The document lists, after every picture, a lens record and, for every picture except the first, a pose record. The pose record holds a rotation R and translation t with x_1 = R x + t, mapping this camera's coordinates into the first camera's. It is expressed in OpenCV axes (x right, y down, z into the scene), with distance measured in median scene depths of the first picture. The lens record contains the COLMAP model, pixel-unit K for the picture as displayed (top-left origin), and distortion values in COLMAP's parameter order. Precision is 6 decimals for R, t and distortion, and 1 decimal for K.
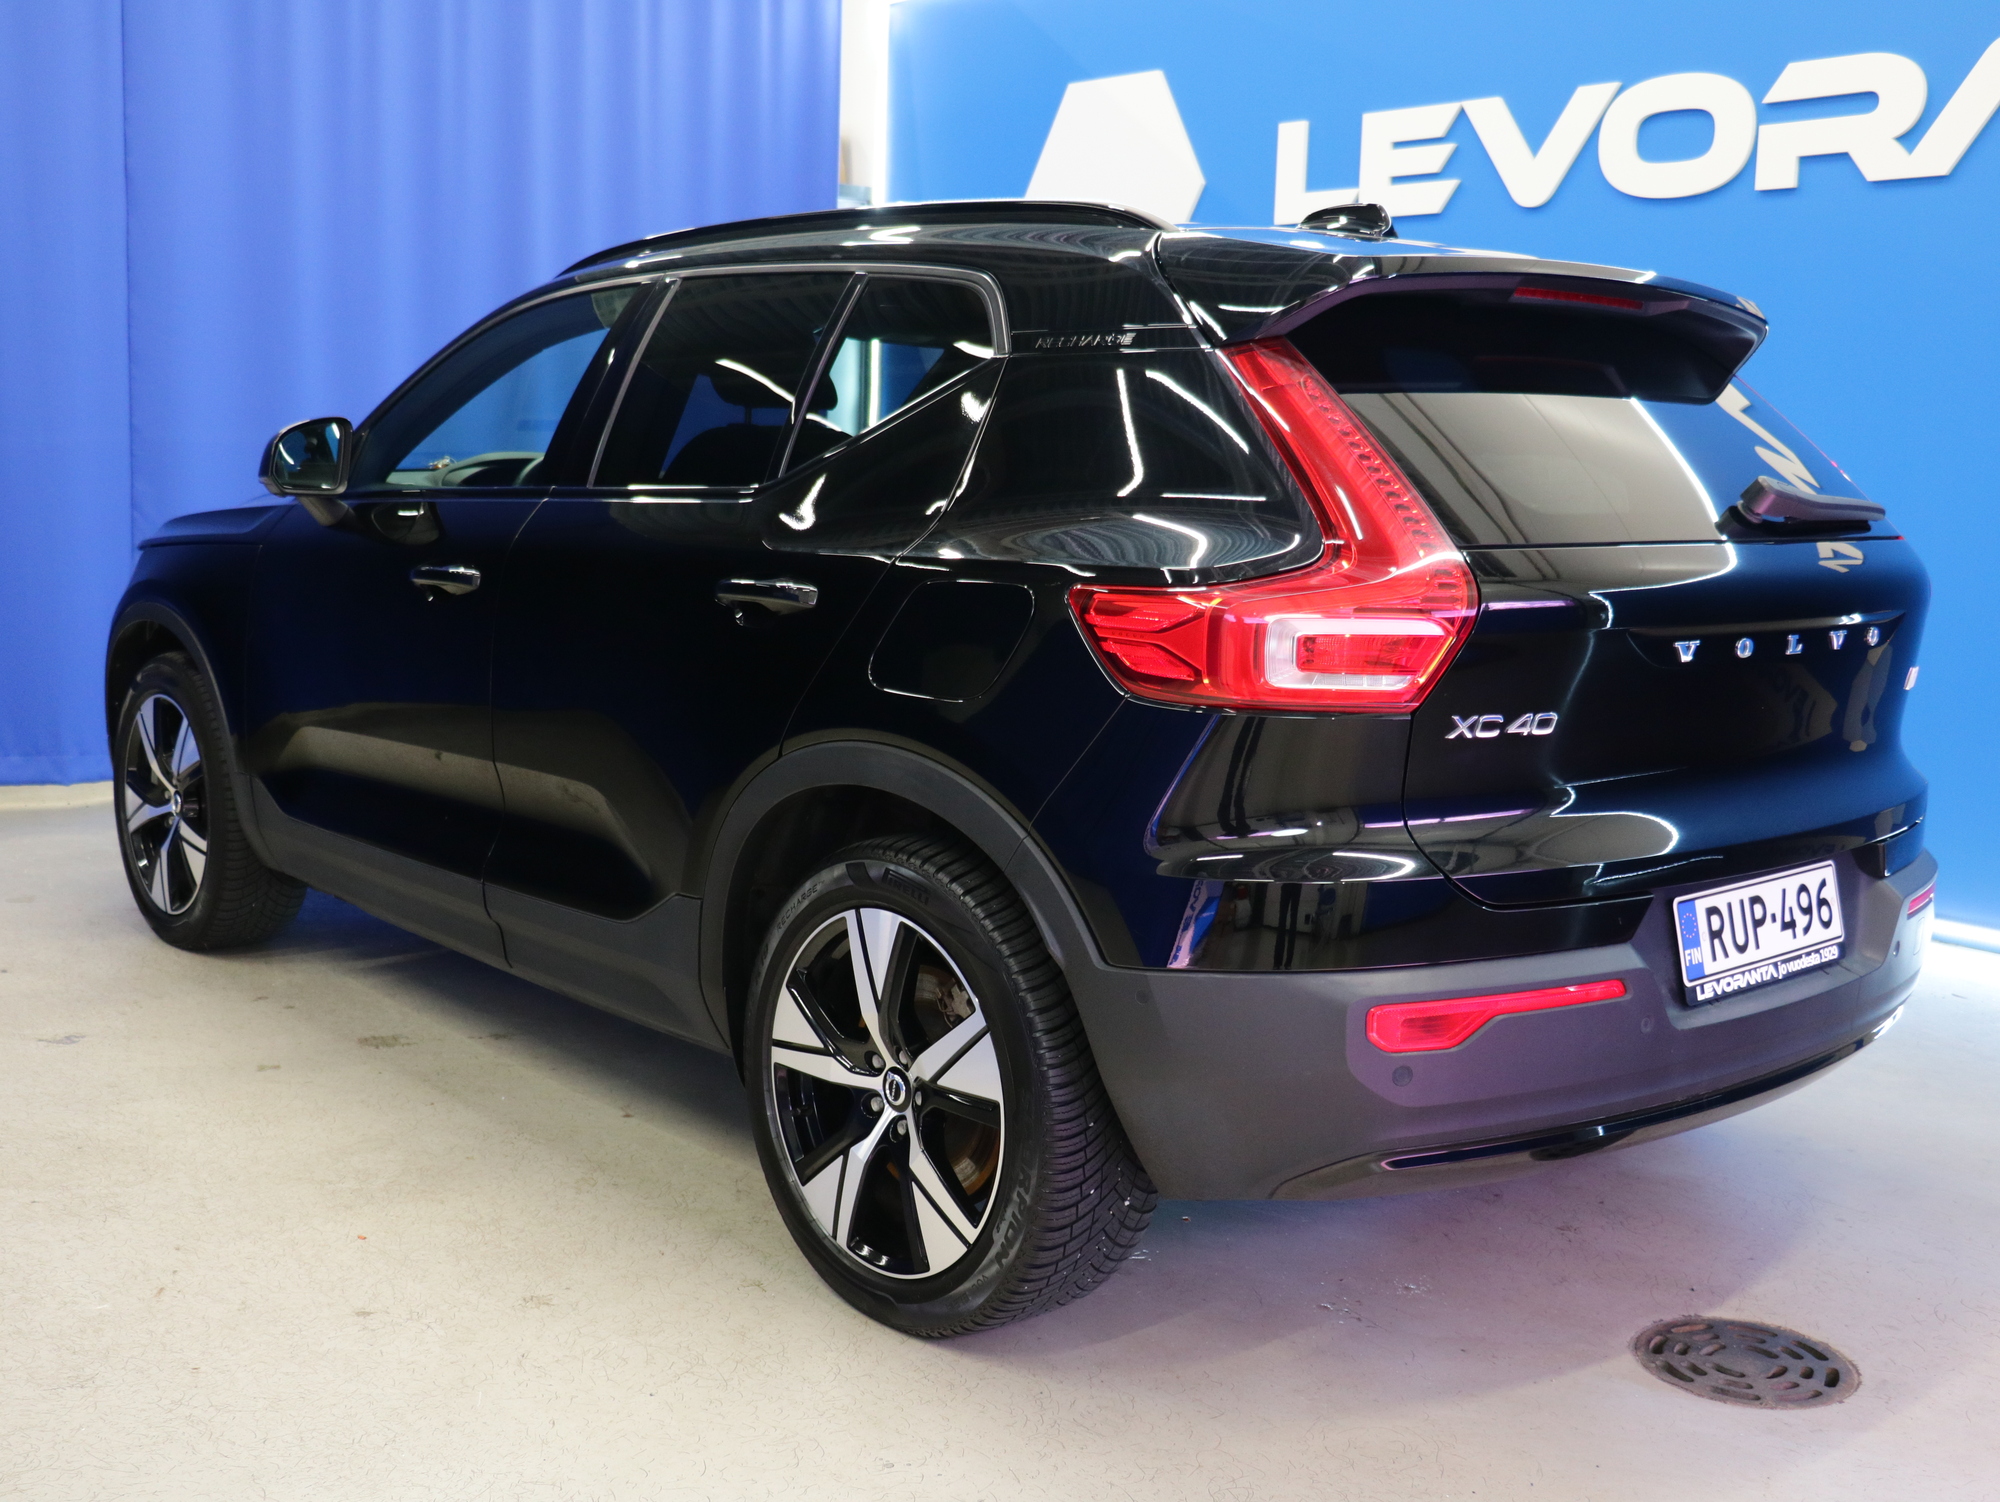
lens RADIAL K [[1949.7, 0, 1013.9], [0, 1949.7, 749.5], [0, 0, 1]] dist [-0.076536, 0.000000]
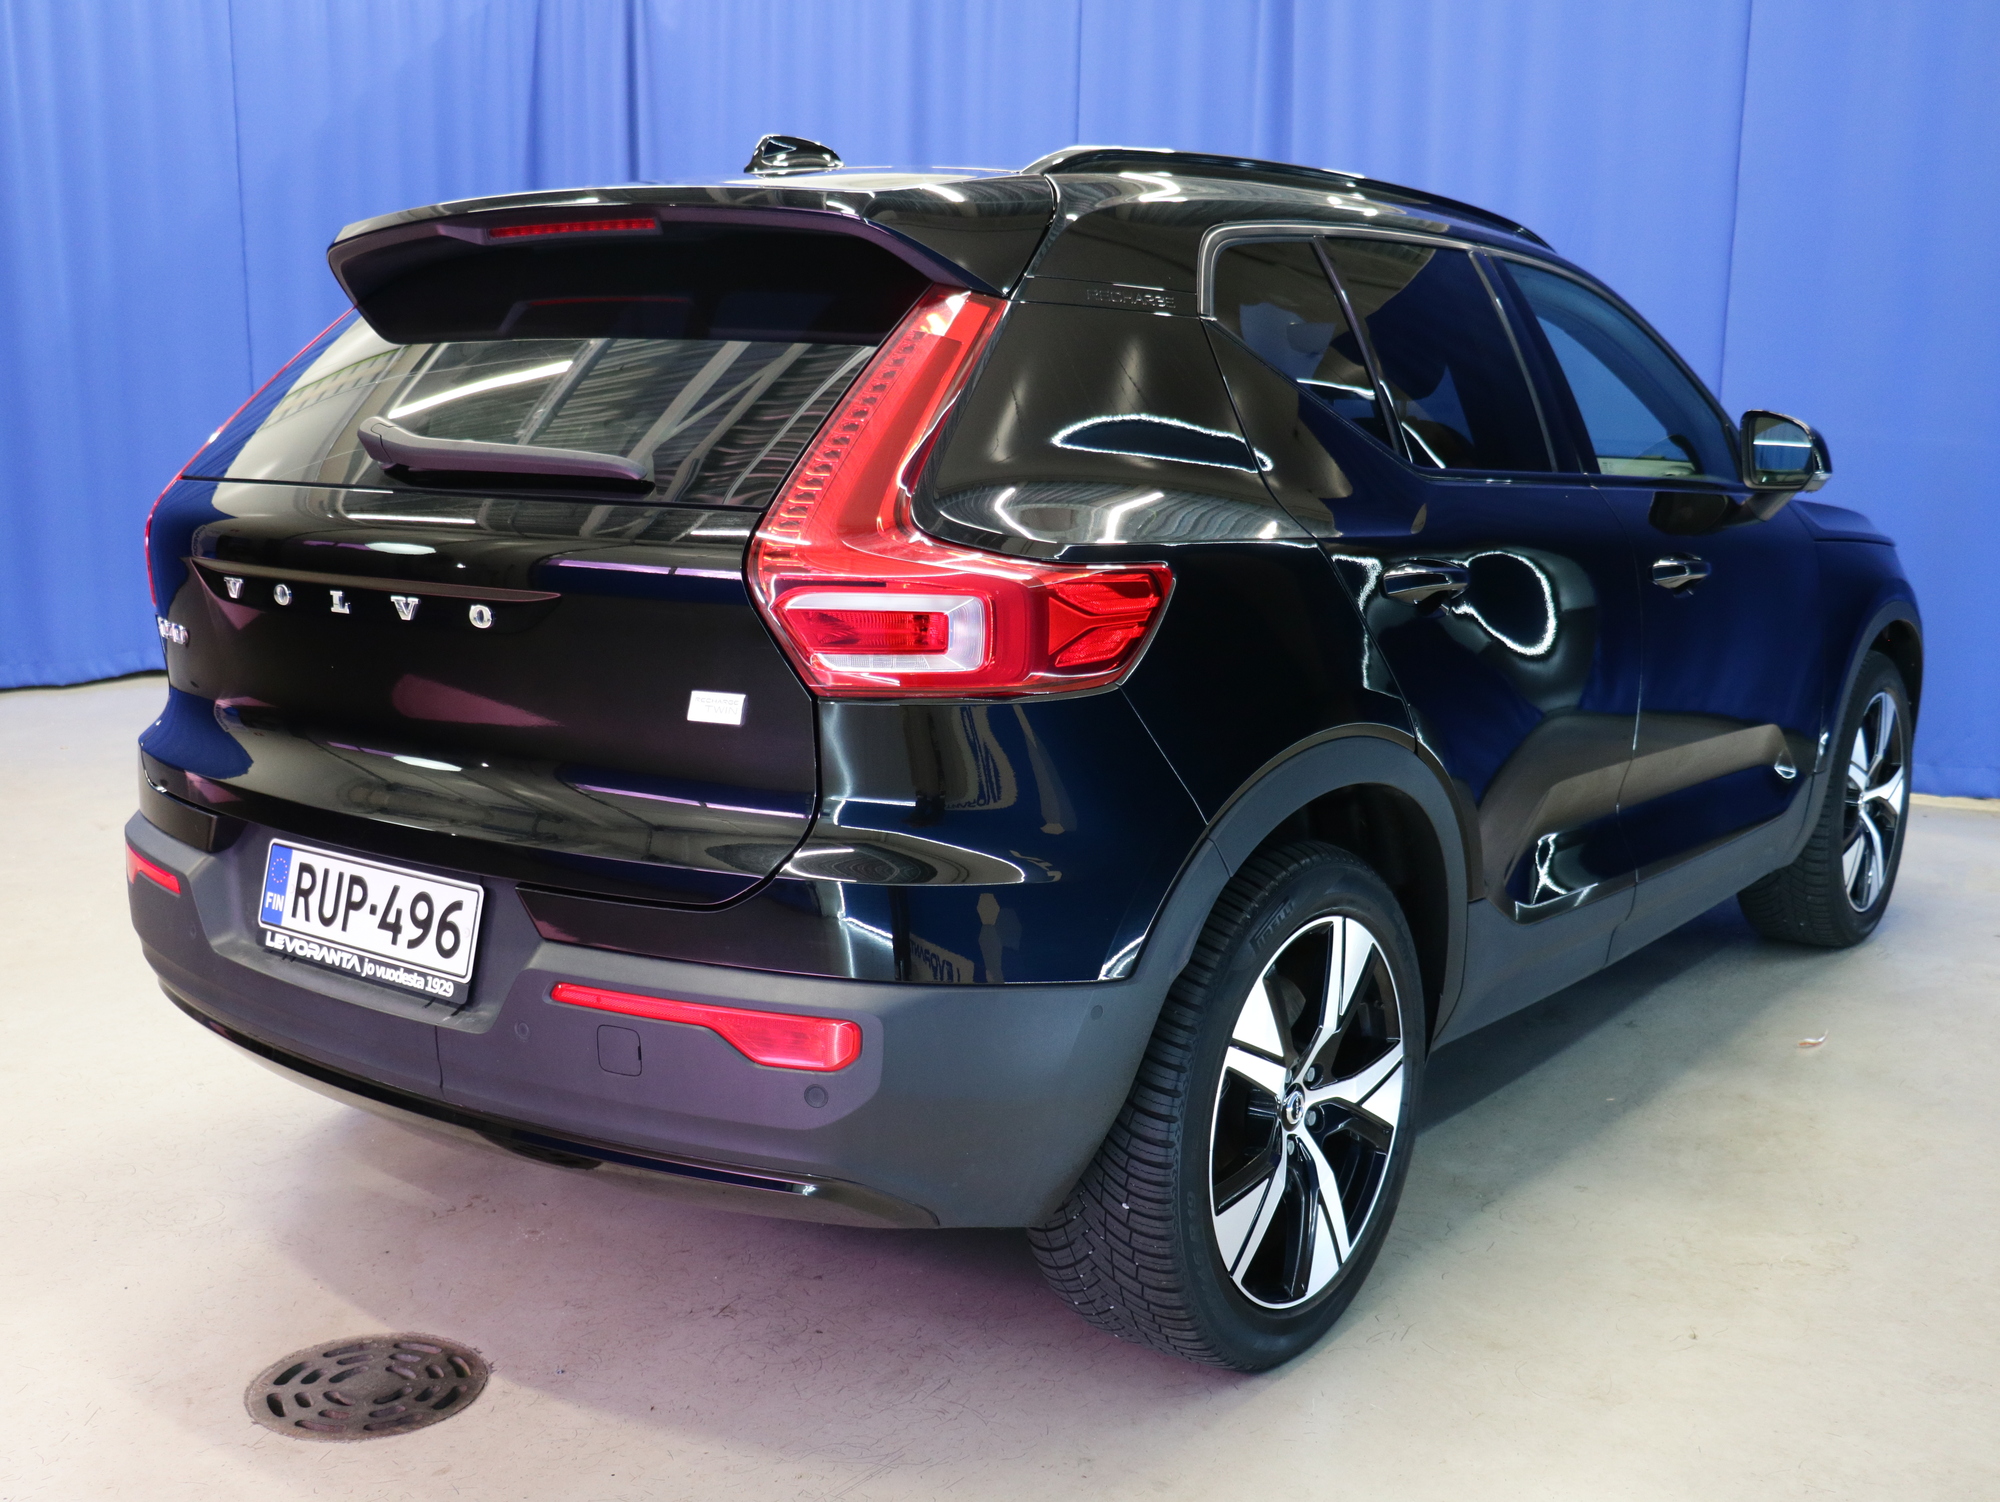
lens RADIAL K [[1949.7, 0, 1011.6], [0, 1949.7, 750.6], [0, 0, 1]] dist [-0.076536, 0.000000]
pose [[0.247252, 0.140309, -0.958739, 1.365660], [-0.146527, 0.983495, 0.106144, -0.128793], [0.957808, 0.114237, 0.263730, 1.073441]]
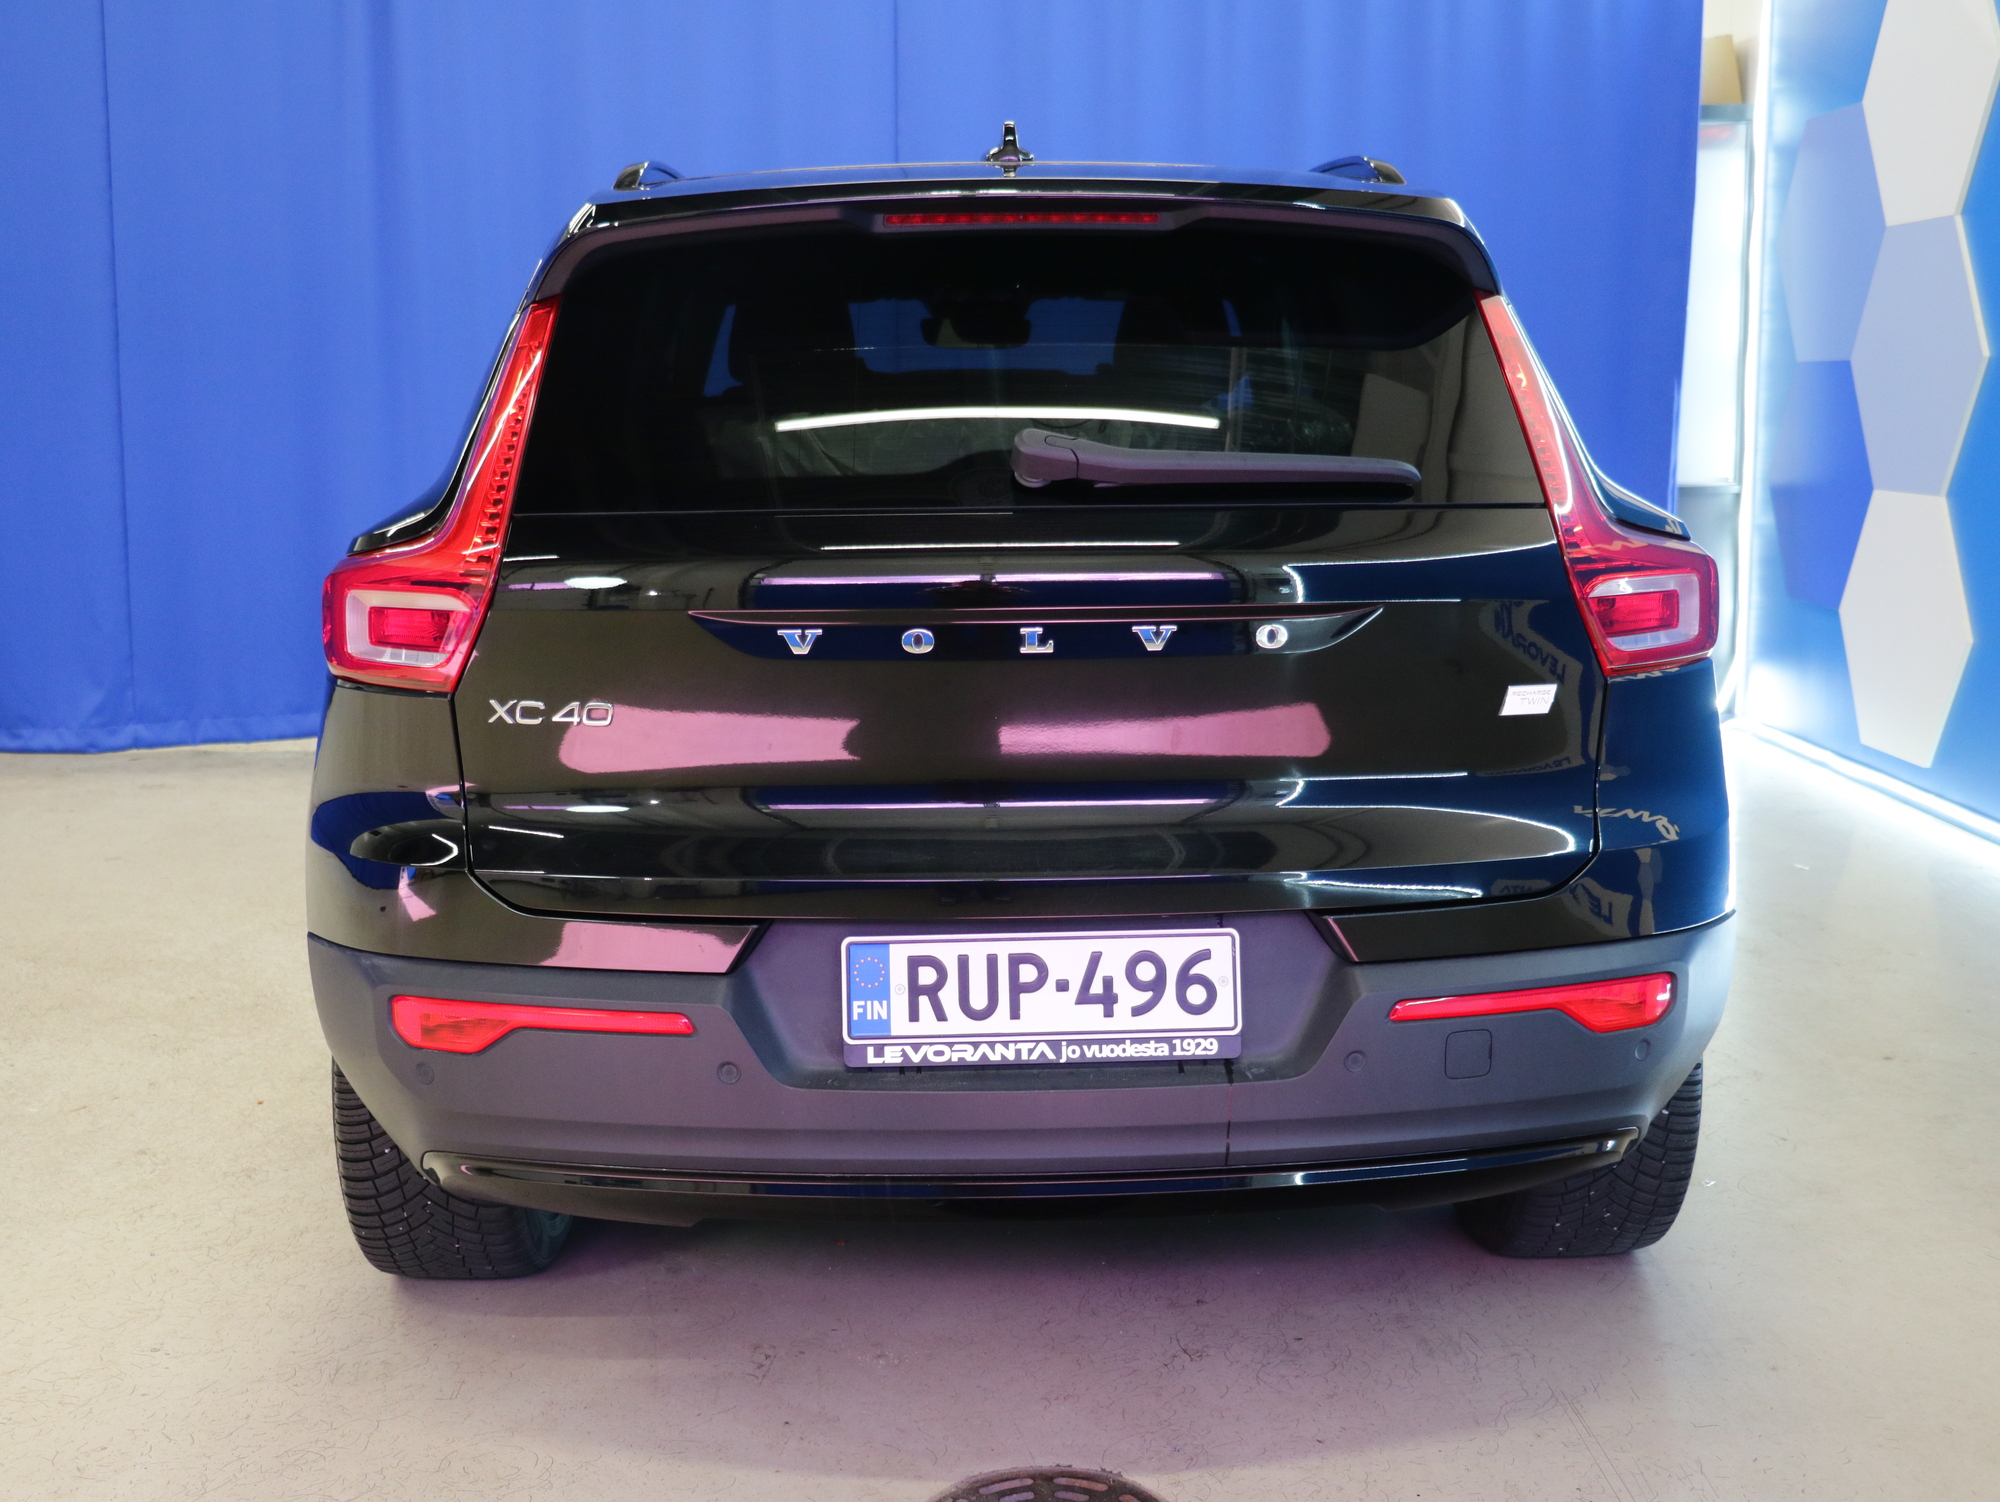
lens RADIAL K [[2538.7, 0, 996.8], [0, 2538.7, 754.7], [0, 0, 1]] dist [-0.137568, 0.000000]
pose [[0.803207, 0.090157, -0.588838, 1.006481], [-0.061968, 0.995764, 0.067934, -0.077550], [0.592468, -0.018076, 0.805391, 0.157204]]
